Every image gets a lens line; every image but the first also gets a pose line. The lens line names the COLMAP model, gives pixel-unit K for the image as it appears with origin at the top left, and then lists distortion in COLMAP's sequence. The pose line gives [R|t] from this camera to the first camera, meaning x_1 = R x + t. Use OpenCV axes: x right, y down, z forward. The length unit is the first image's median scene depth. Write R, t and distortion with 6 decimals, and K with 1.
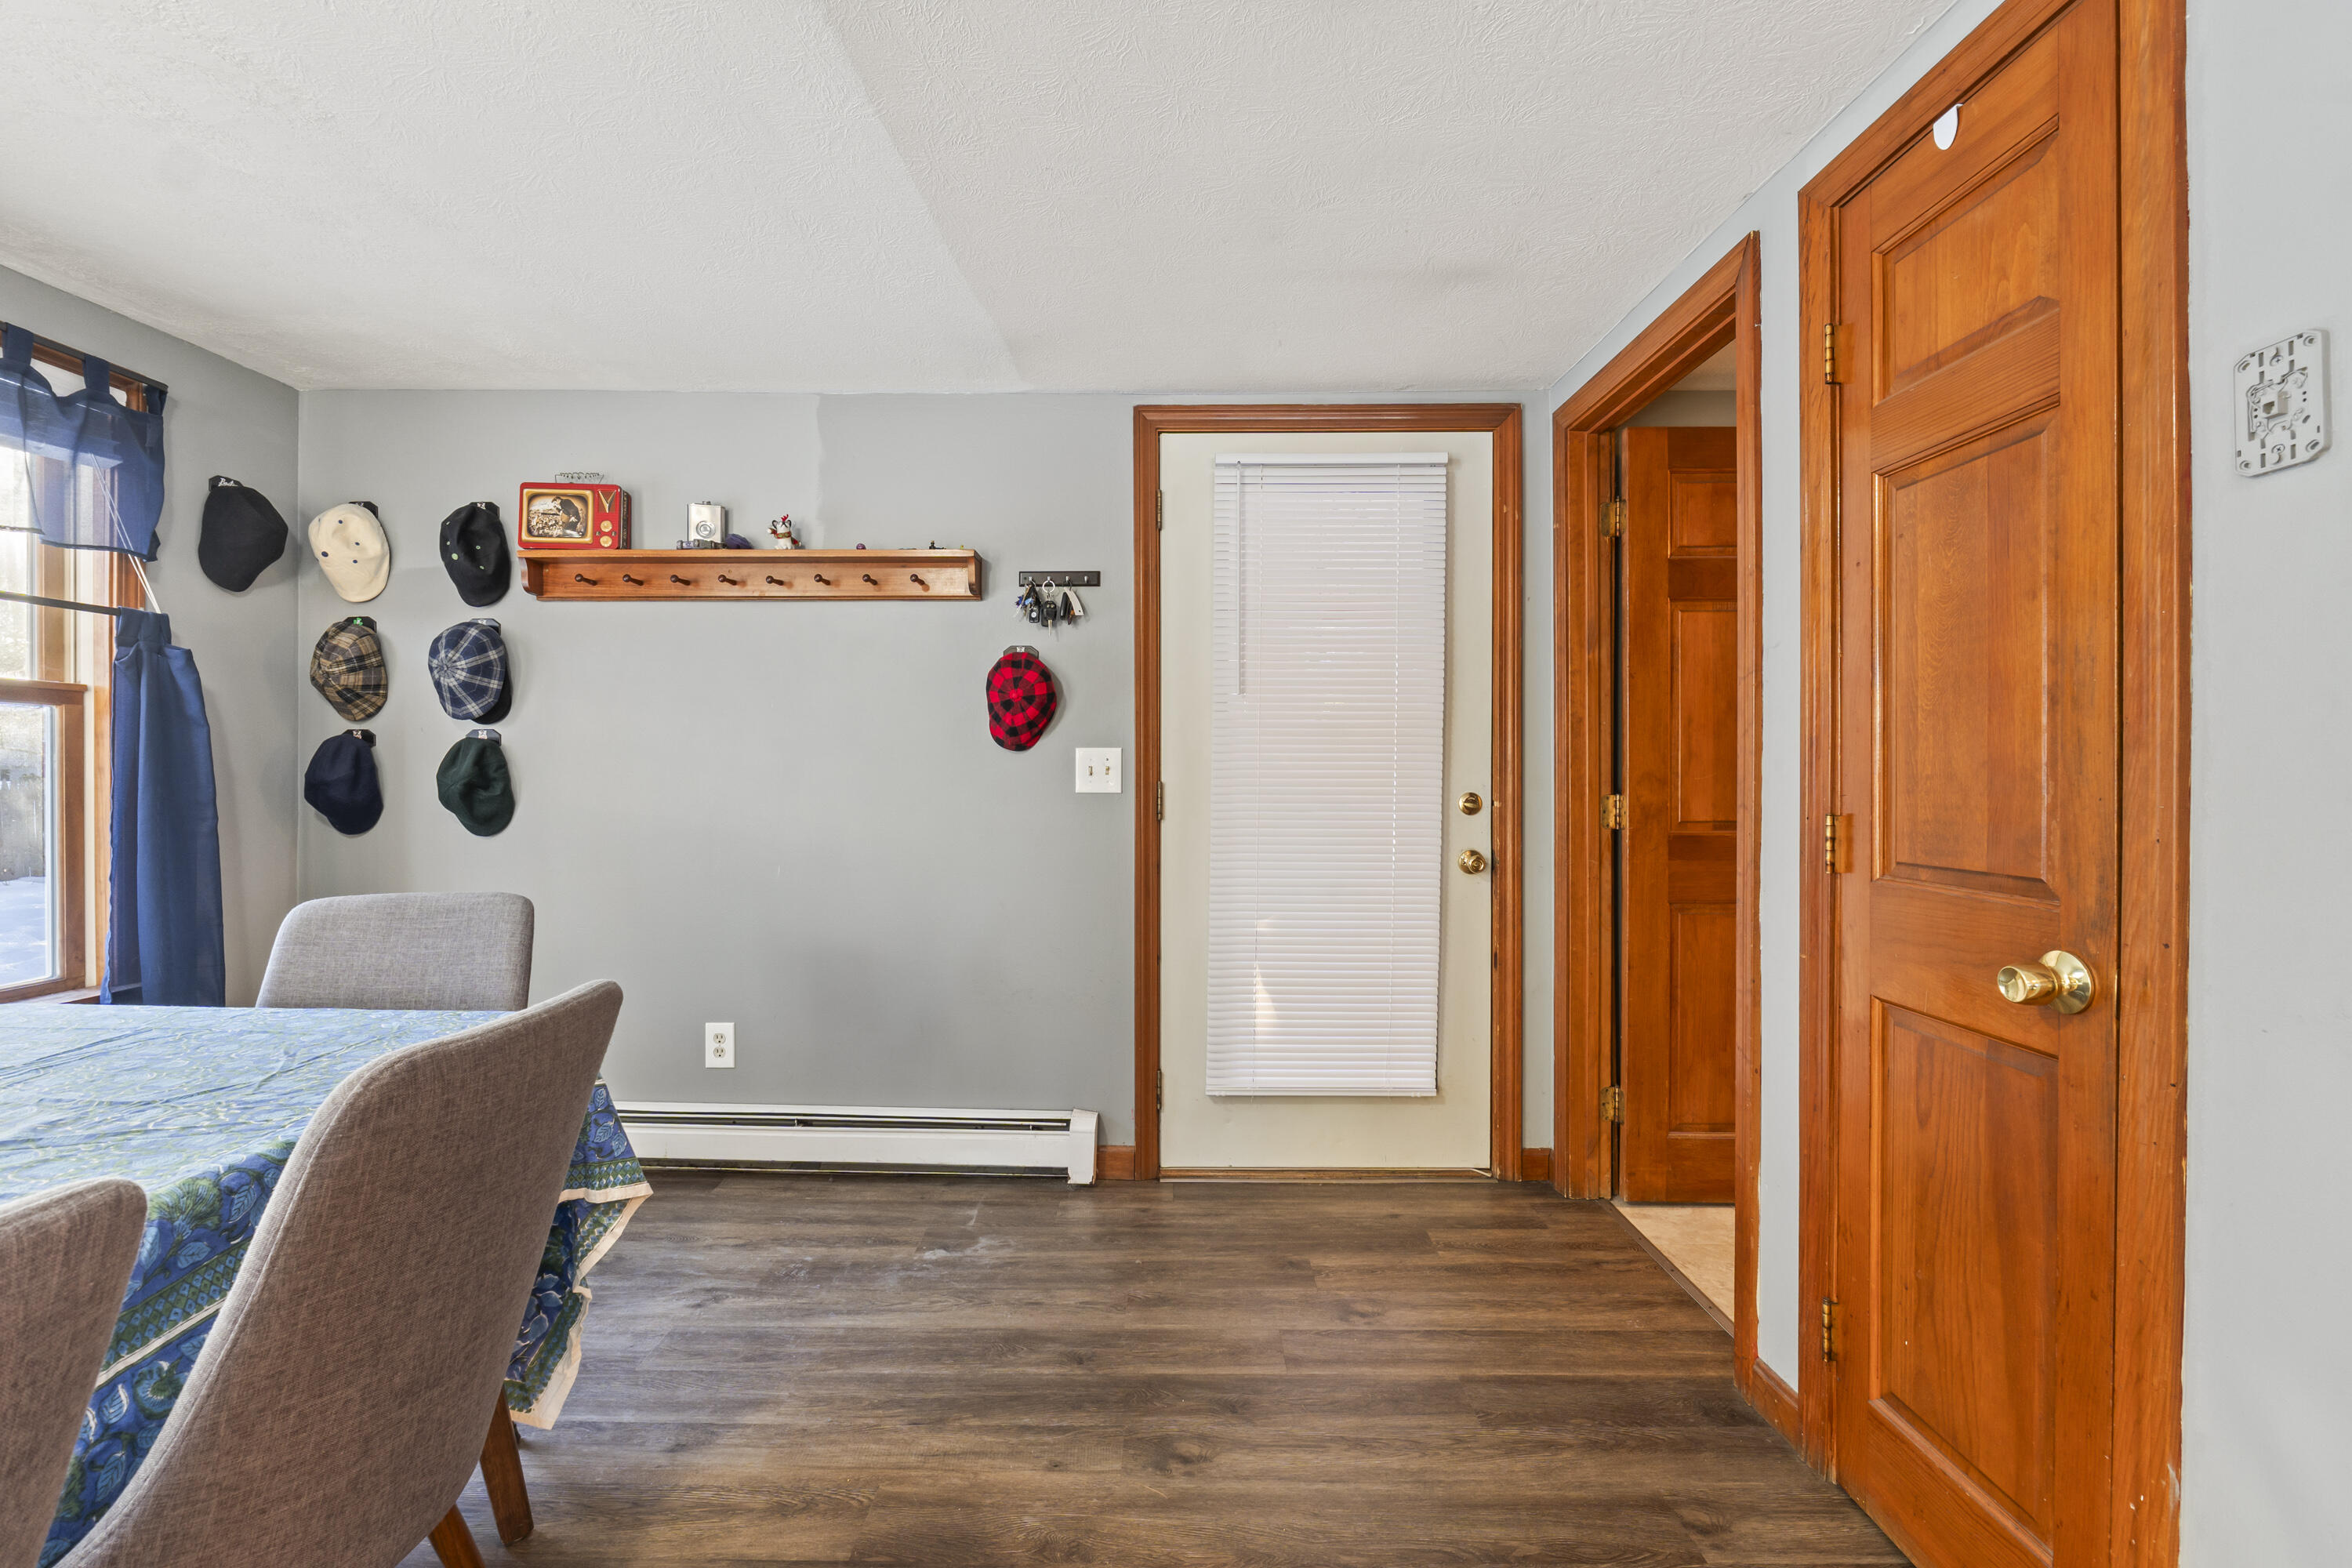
lens RADIAL K [[998.7, 0, 1159.1], [0, 998.7, 772.3], [0, 0, 1]] dist [-0.005409, -0.000697]
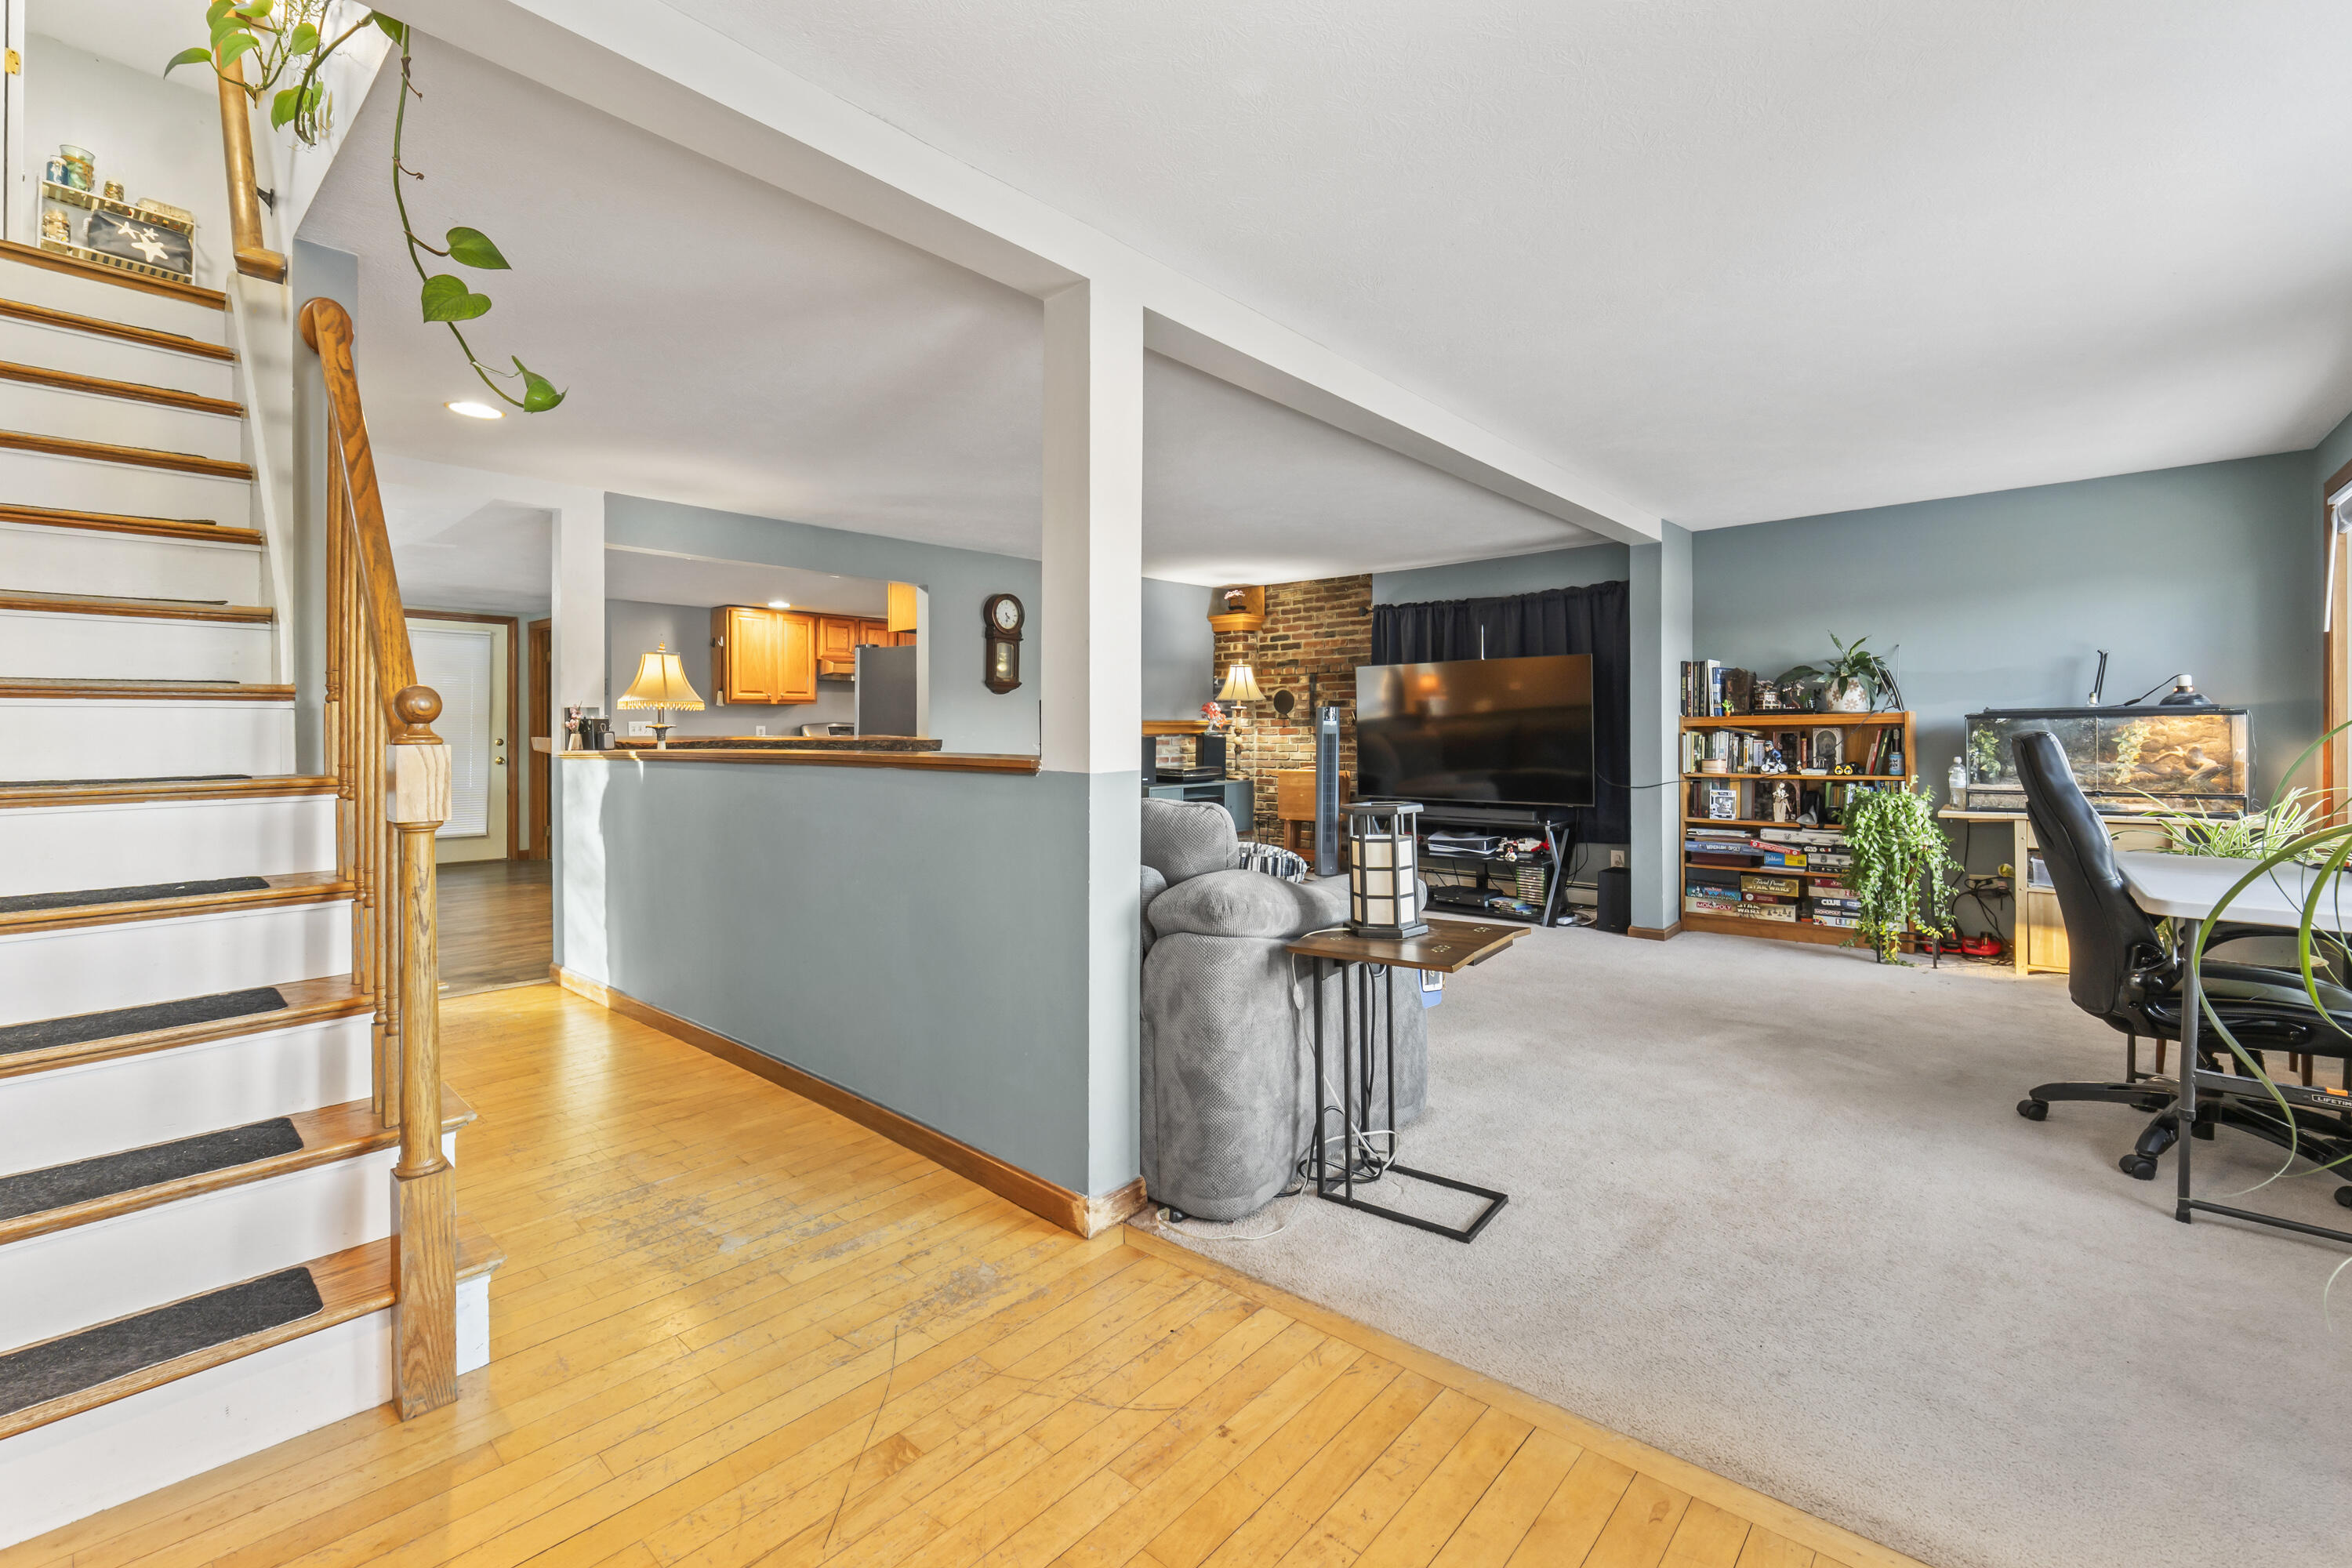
lens RADIAL K [[998.7, 0, 1146.1], [0, 998.7, 736.7], [0, 0, 1]] dist [-0.005409, -0.000697]
pose [[0.664778, -0.004546, 0.747027, -0.691243], [-0.003812, 0.999948, 0.009477, -0.023353], [-0.747032, -0.009148, 0.664726, -2.657915]]
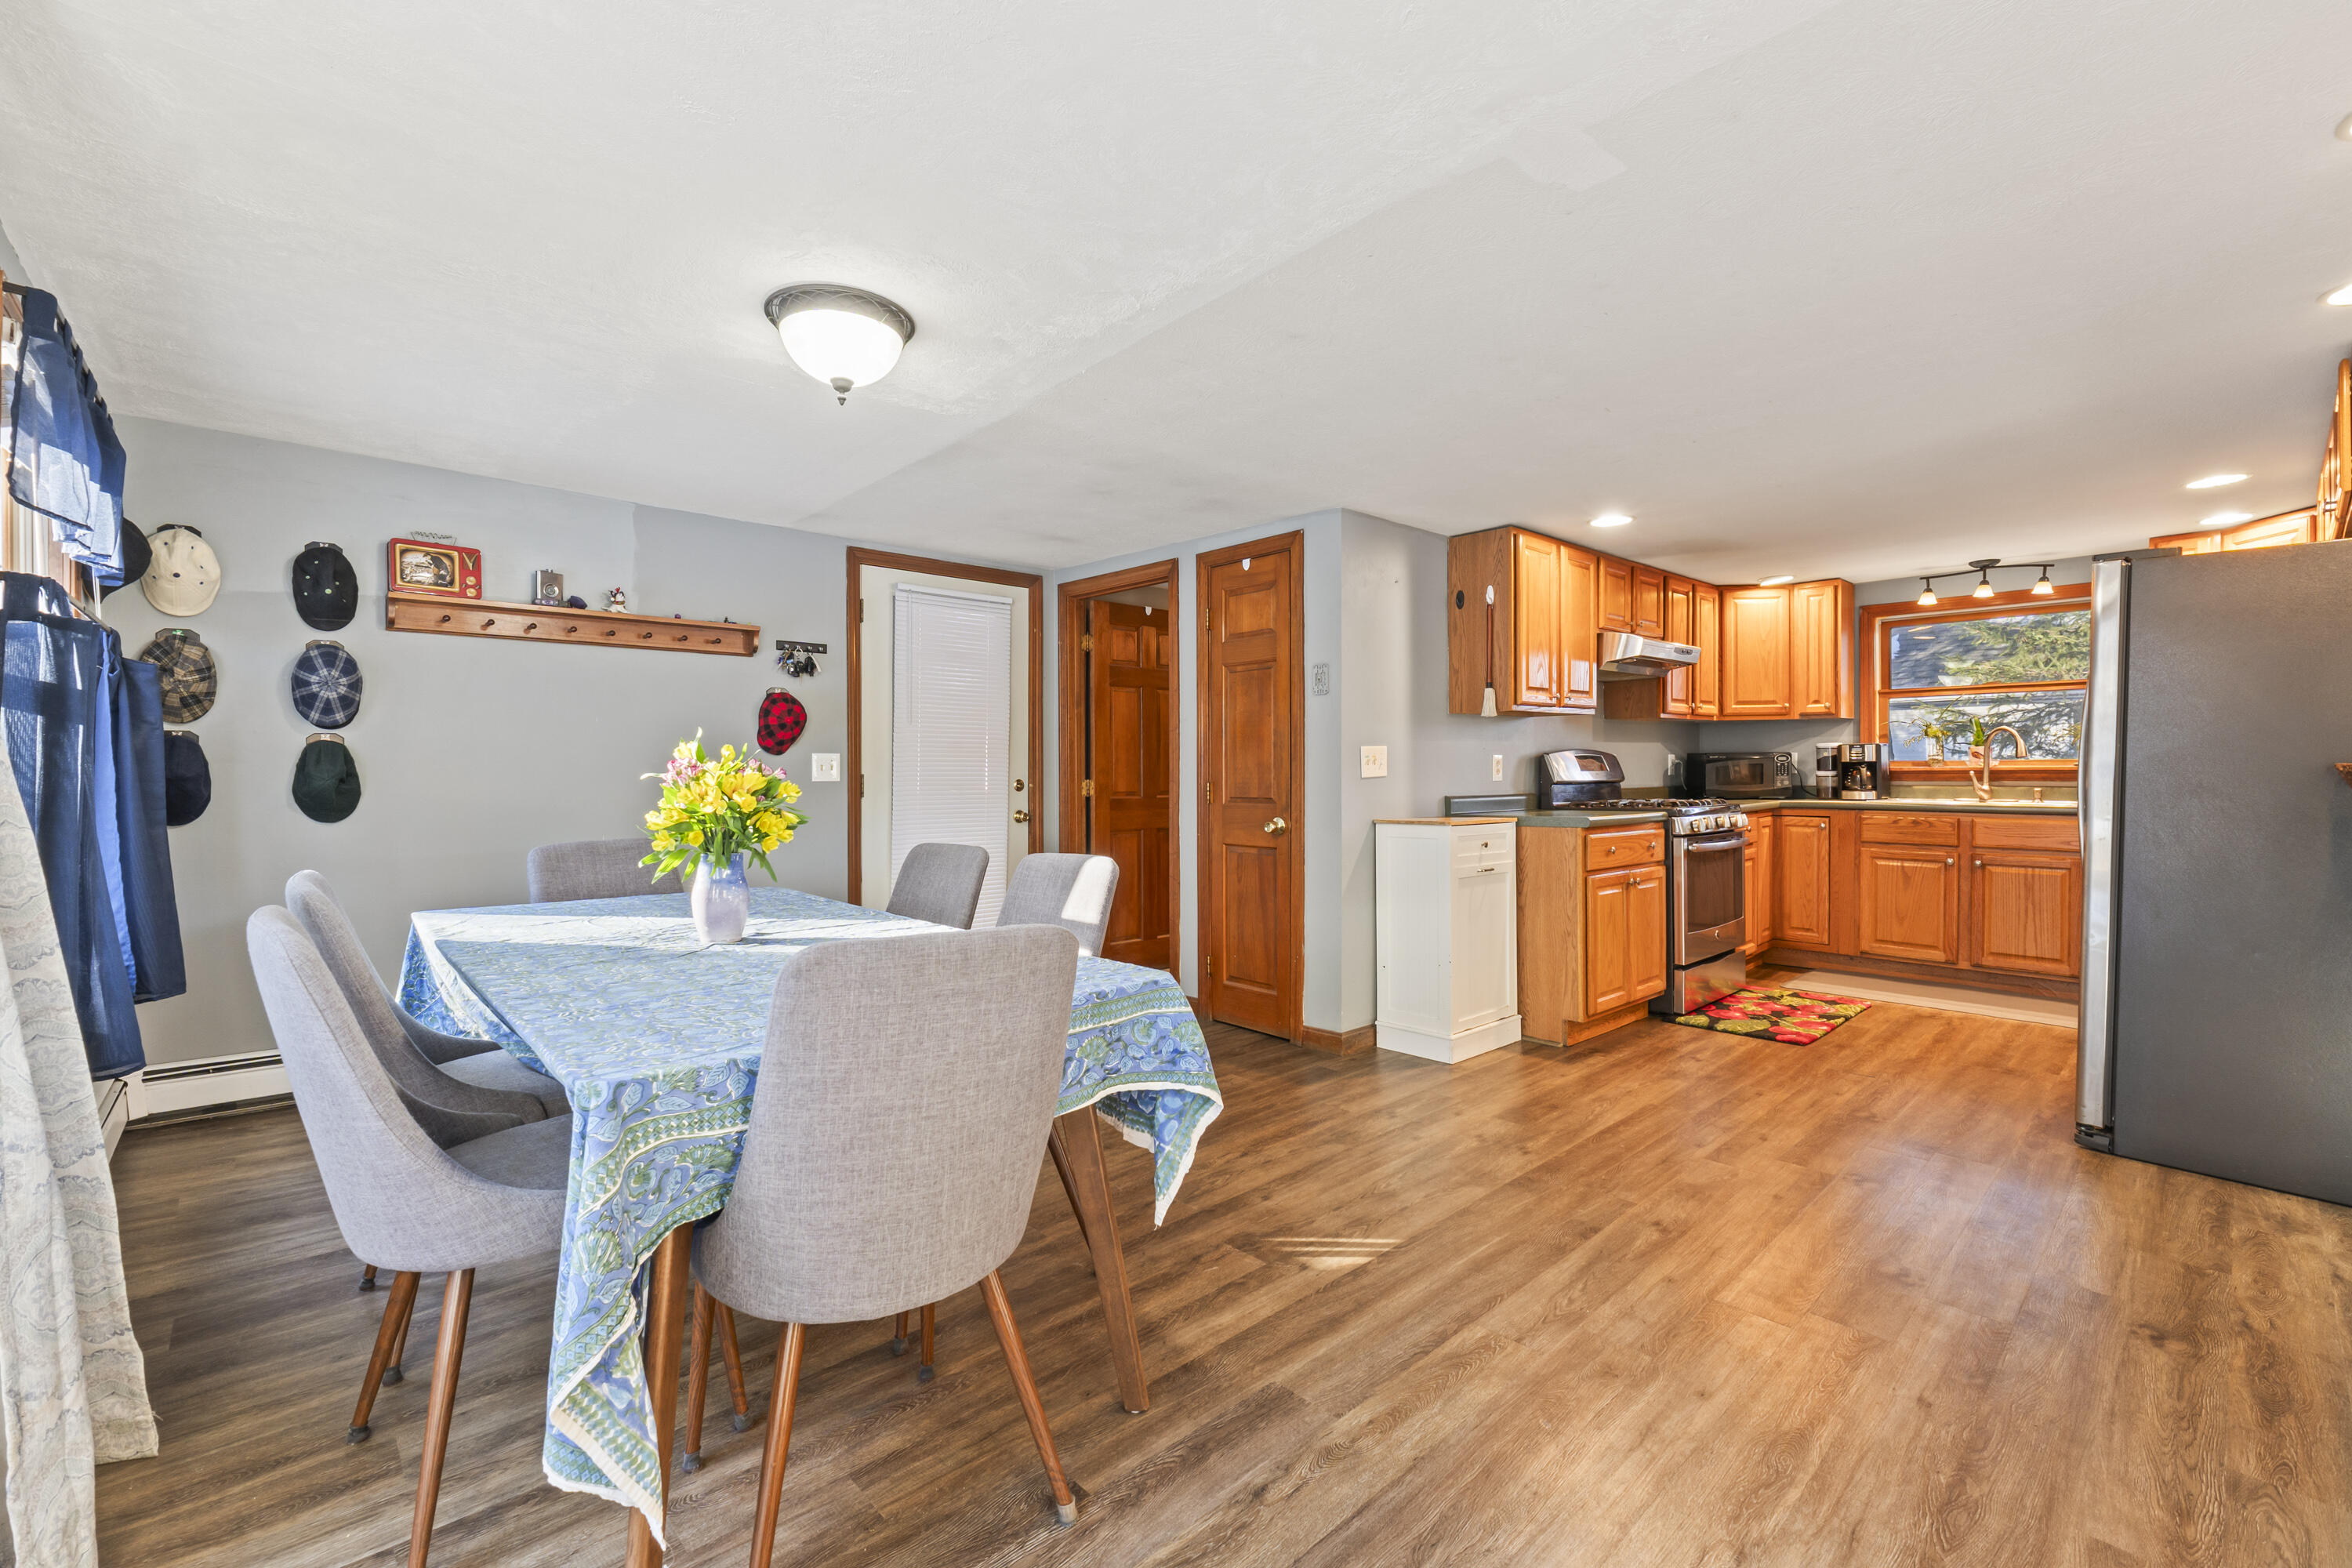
lens RADIAL K [[998.7, 0, 1170.5], [0, 998.7, 772.0], [0, 0, 1]] dist [-0.005409, -0.000697]
pose [[0.734019, -0.003463, 0.679120, -0.768651], [0.002842, 0.999994, 0.002027, 0.003994], [-0.679123, 0.000442, 0.734024, -0.580822]]
